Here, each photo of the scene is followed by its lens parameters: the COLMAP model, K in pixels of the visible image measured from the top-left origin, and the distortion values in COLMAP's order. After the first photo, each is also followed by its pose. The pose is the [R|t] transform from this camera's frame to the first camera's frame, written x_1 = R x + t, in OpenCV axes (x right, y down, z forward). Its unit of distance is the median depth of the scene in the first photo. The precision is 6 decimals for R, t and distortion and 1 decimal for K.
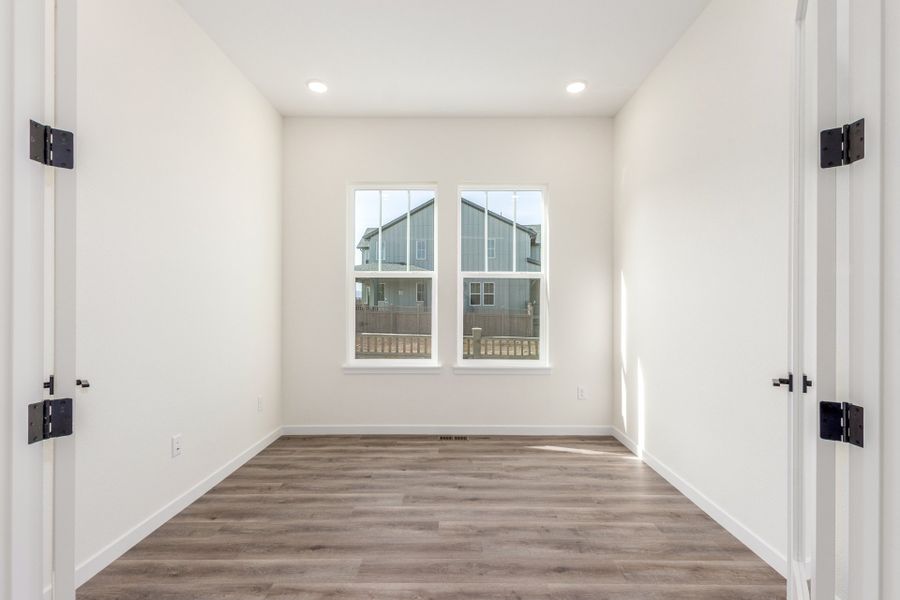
lens RADIAL K [[418.5, 0, 458.8], [0, 418.5, 307.1], [0, 0, 1]] dist [0.002942, -0.000523]
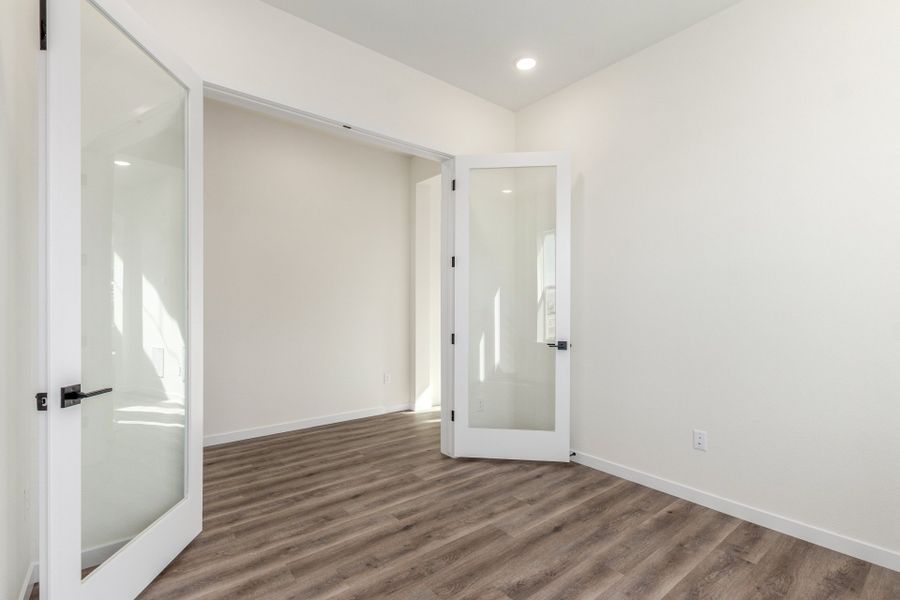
lens RADIAL K [[418.5, 0, 458.8], [0, 418.5, 307.1], [0, 0, 1]] dist [0.002942, -0.000523]
pose [[-0.773005, -0.004087, -0.634386, 0.524302], [-0.005483, 0.999985, 0.000239, -0.008691], [0.634376, 0.003663, -0.773016, 1.567547]]
